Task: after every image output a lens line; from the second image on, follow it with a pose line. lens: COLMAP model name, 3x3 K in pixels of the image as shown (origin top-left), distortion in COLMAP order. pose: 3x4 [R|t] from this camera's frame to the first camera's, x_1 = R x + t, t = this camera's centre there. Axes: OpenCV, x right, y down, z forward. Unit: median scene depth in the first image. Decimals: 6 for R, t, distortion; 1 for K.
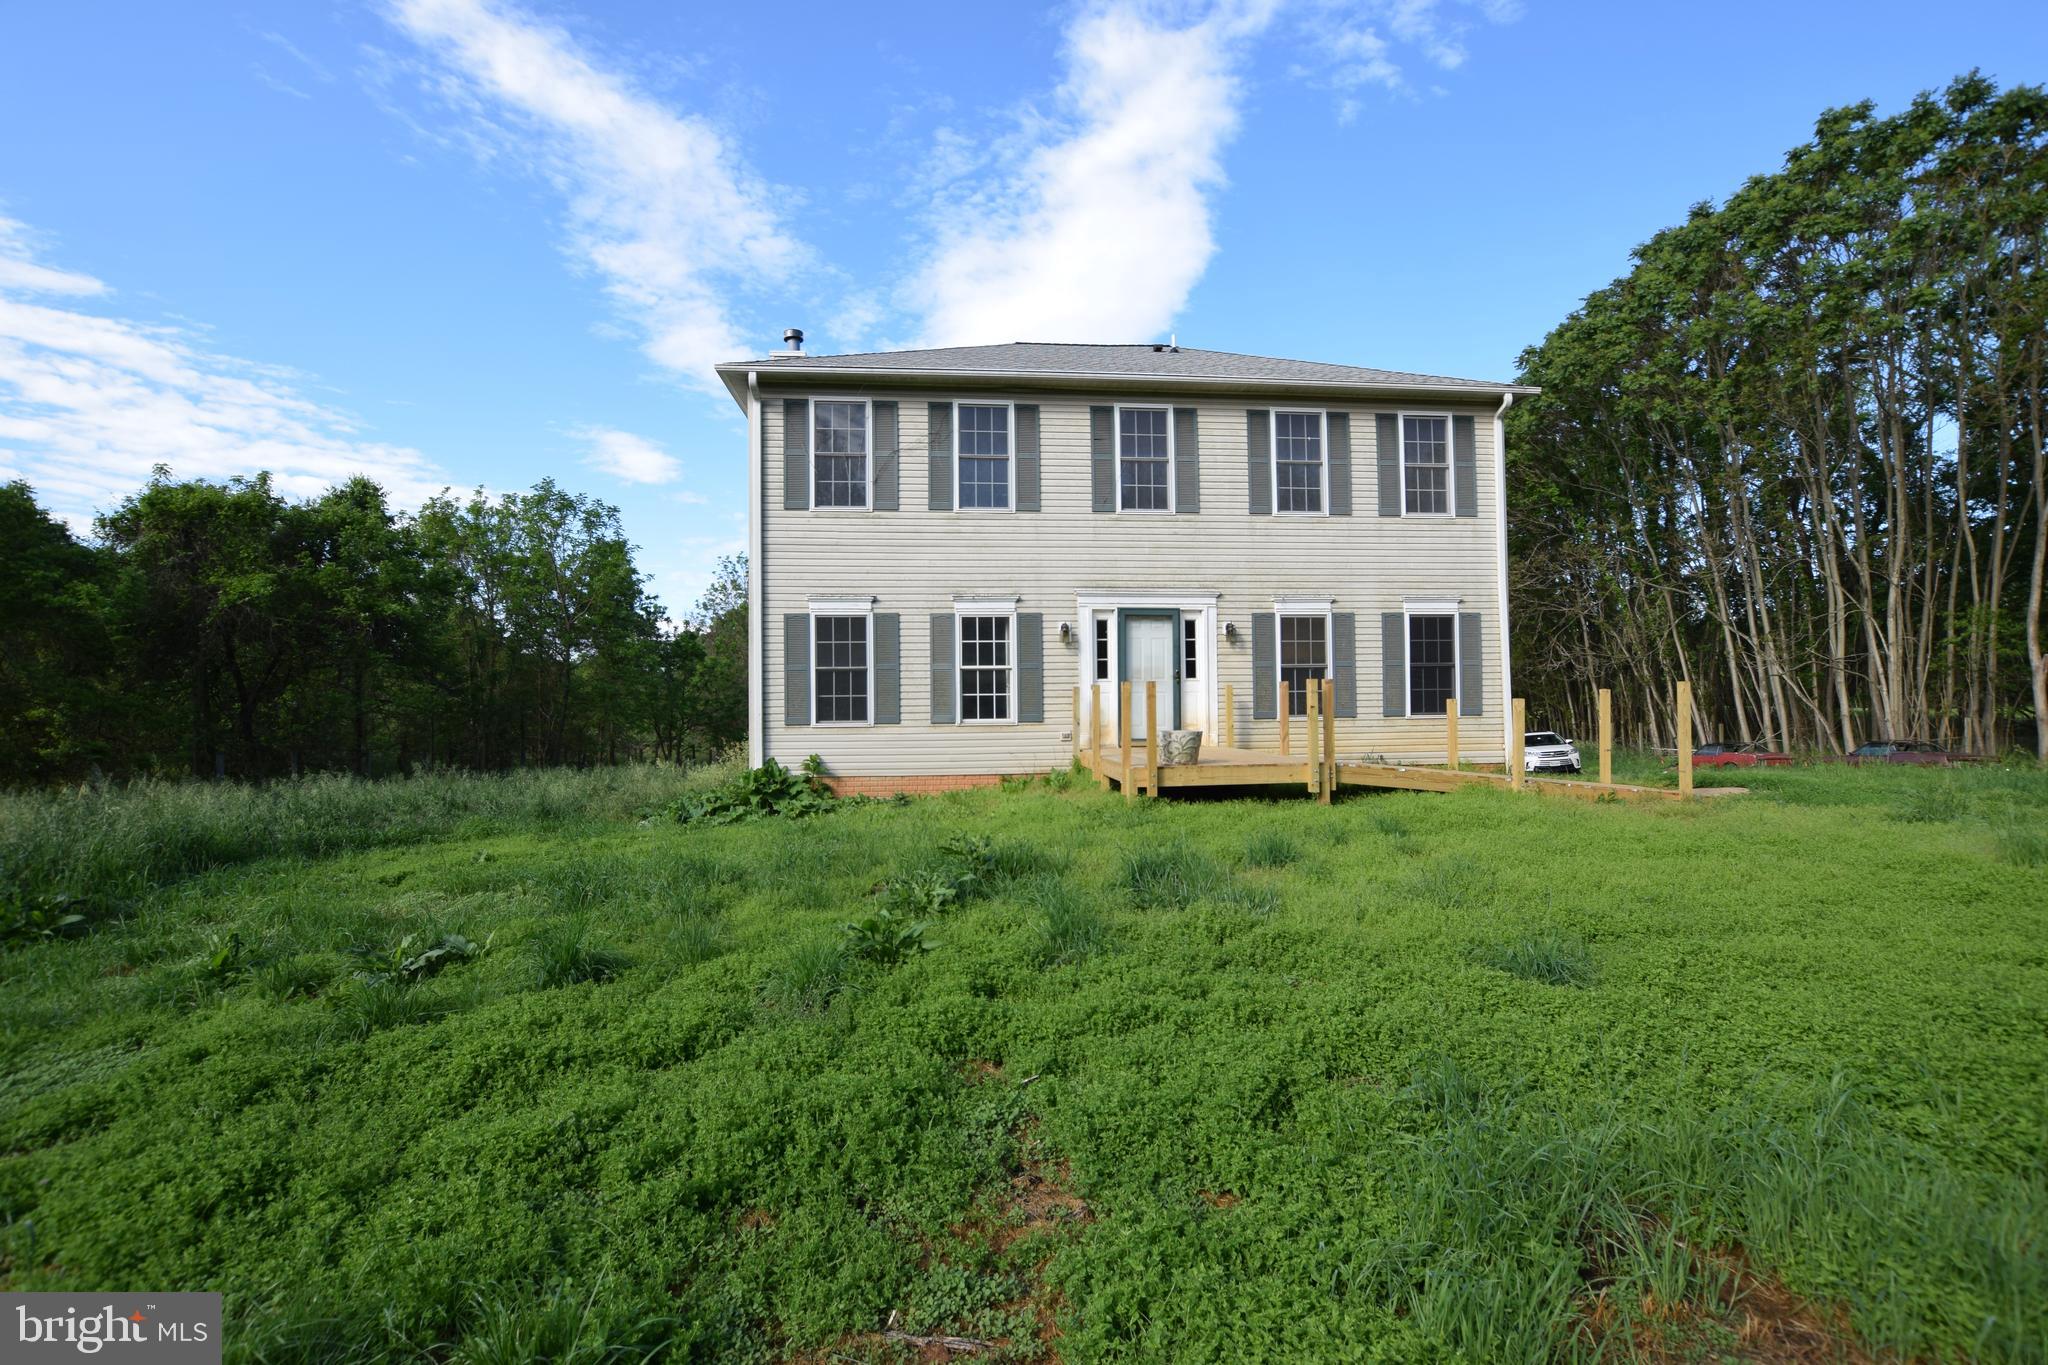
lens RADIAL K [[979.0, 0, 1024.0], [0, 979.0, 682.5], [0, 0, 1]] dist [-0.000253, -0.000063]
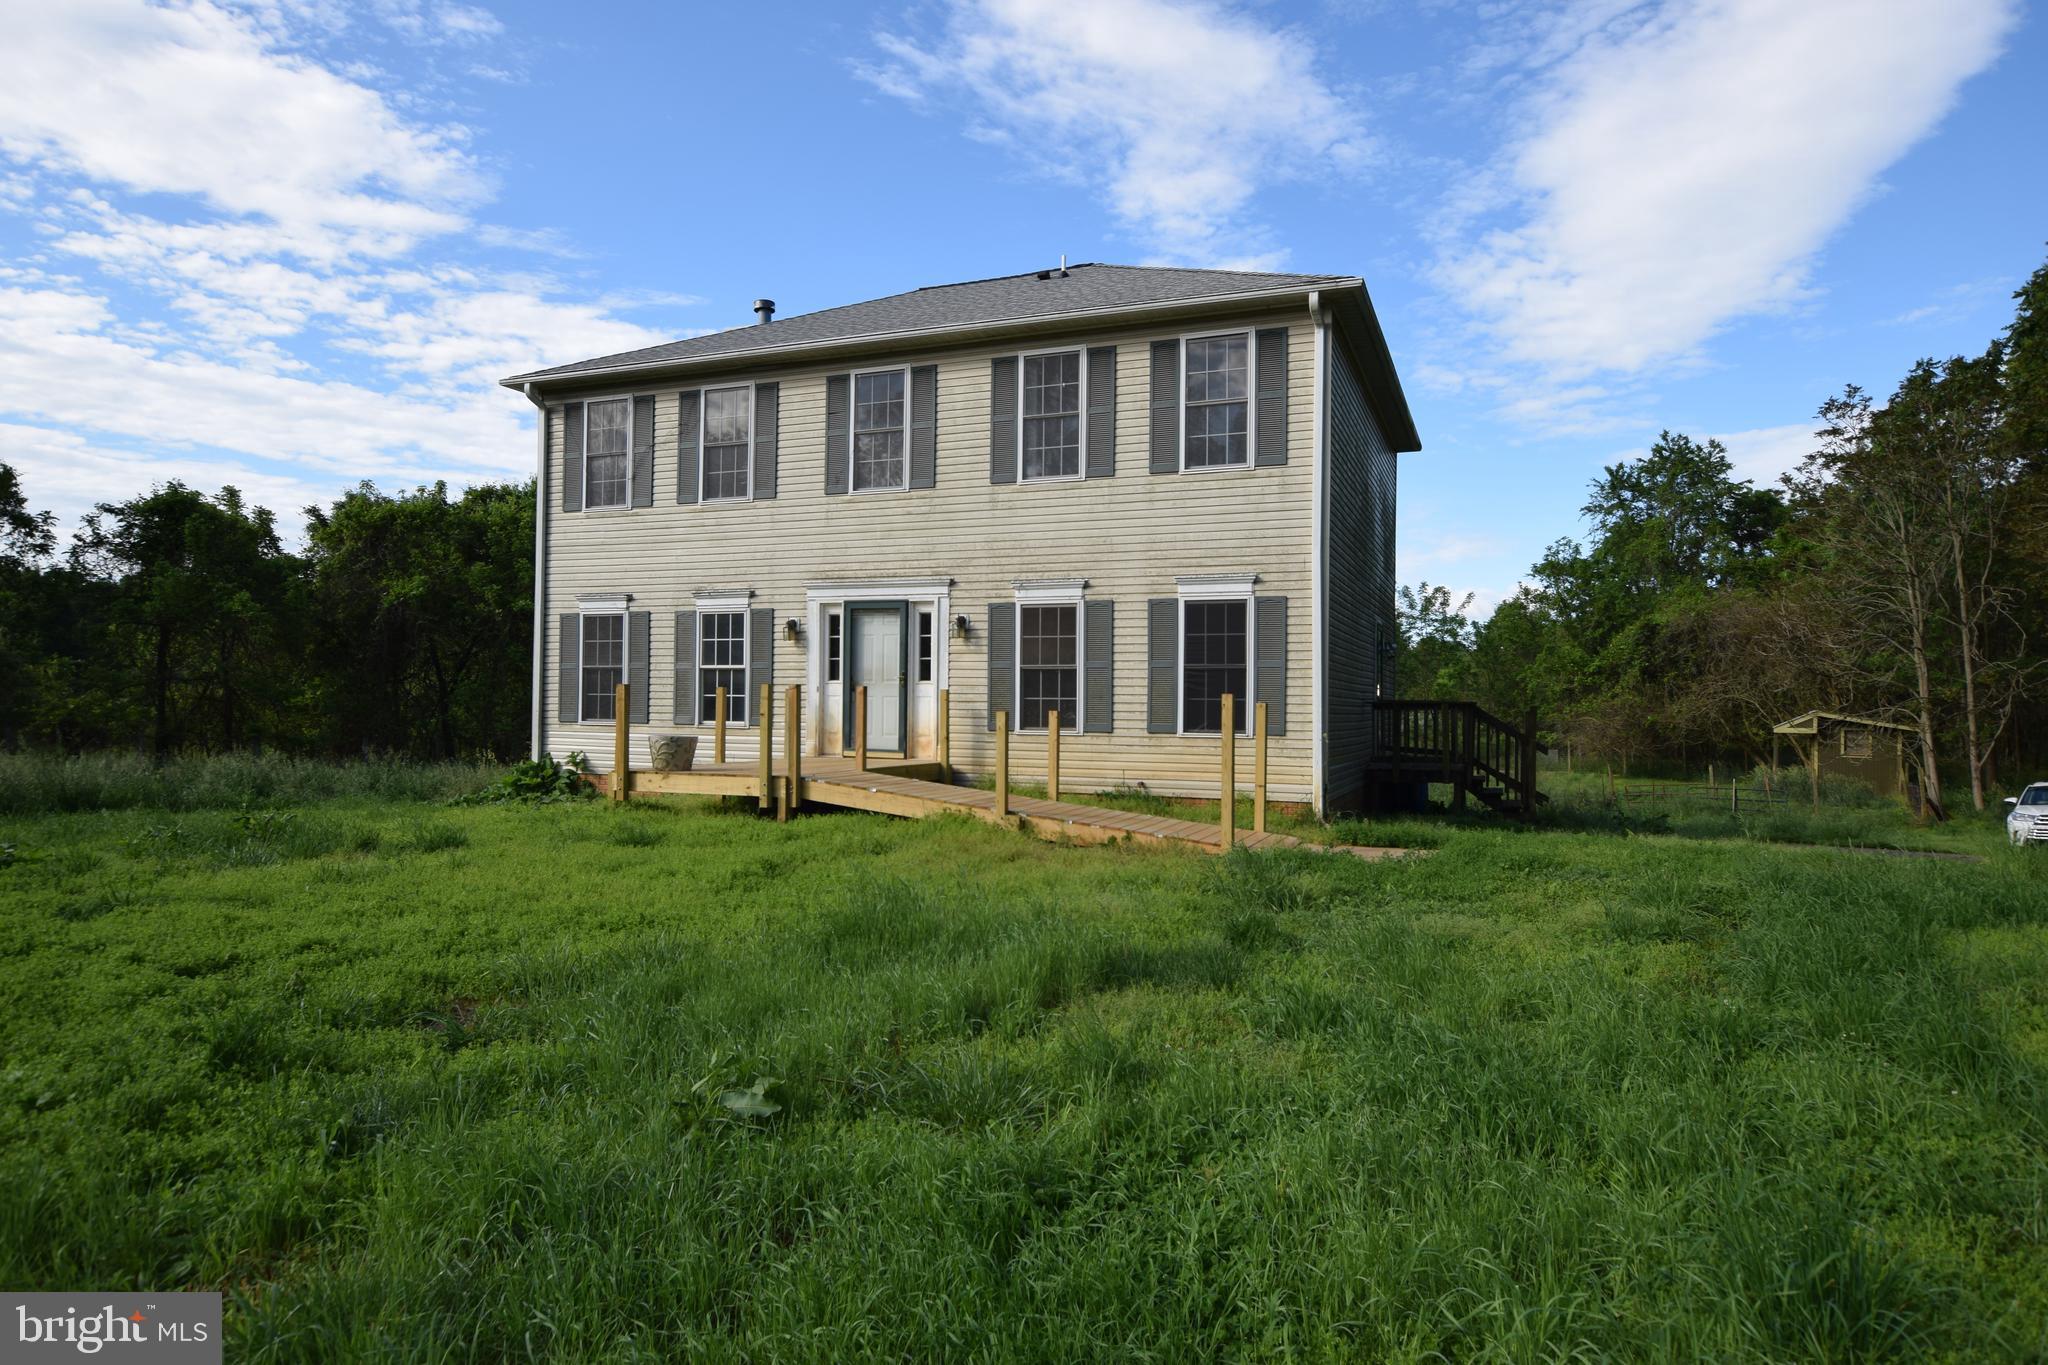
lens RADIAL K [[1228.6, 0, 1020.8], [0, 1228.6, 703.2], [0, 0, 1]] dist [0.001825, 0.000099]
pose [[0.873886, 0.019589, -0.485736, 0.770104], [-0.010968, 0.999728, 0.020585, -0.007707], [0.486007, -0.012661, 0.873863, 0.098168]]
